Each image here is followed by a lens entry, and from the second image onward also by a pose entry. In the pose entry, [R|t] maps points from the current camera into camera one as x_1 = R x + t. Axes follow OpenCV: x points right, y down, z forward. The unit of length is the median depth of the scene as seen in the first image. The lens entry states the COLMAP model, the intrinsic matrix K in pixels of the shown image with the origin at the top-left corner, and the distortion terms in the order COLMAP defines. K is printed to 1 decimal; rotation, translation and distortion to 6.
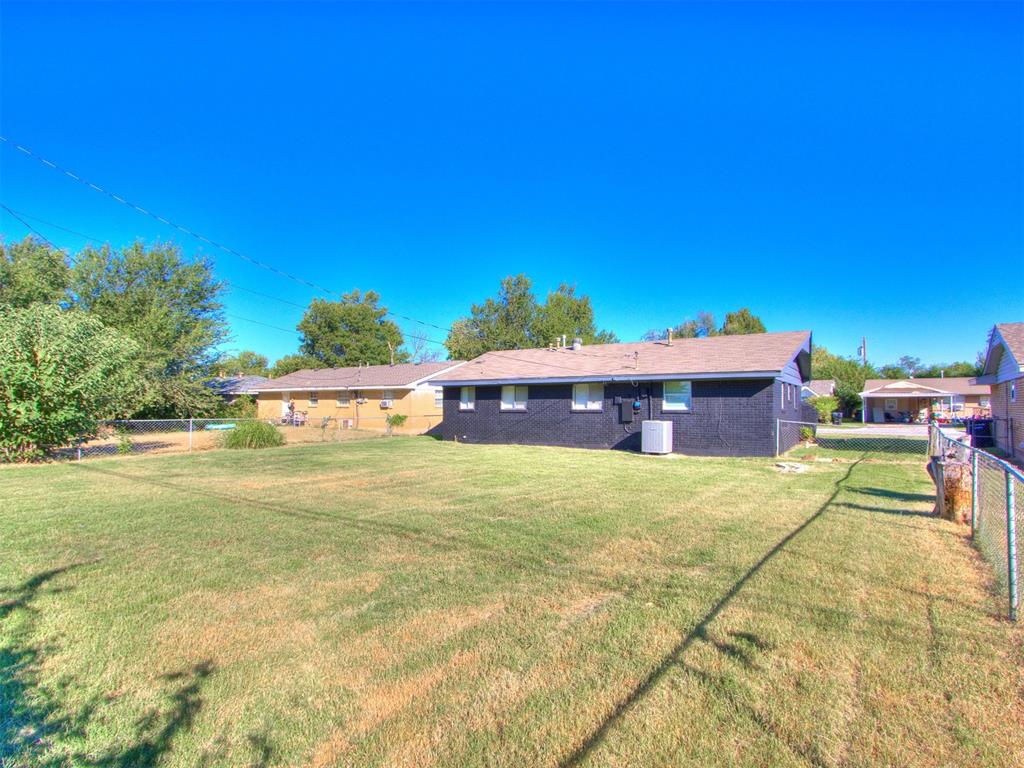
lens RADIAL K [[540.1, 0, 489.0], [0, 540.1, 389.2], [0, 0, 1]] dist [0.001791, 0.000302]
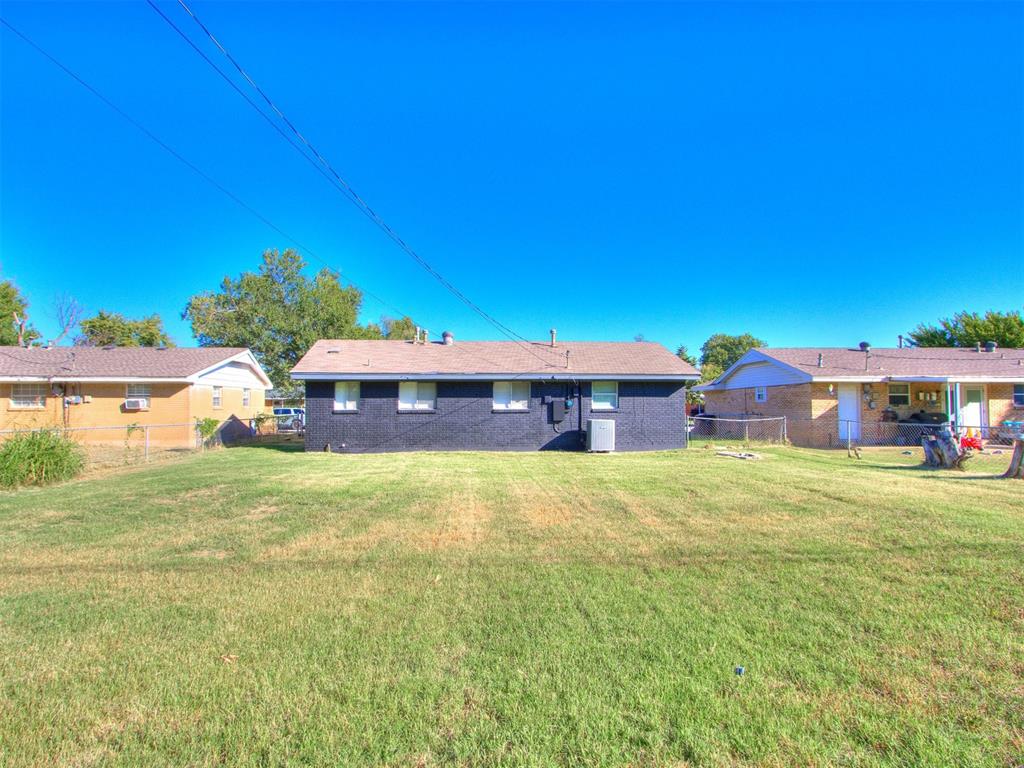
lens RADIAL K [[540.1, 0, 489.0], [0, 540.1, 389.2], [0, 0, 1]] dist [0.001791, 0.000302]
pose [[0.776510, 0.017122, 0.629872, -0.405836], [-0.015219, 0.999849, -0.008418, 0.010737], [-0.629921, -0.003049, 0.776653, 0.278853]]
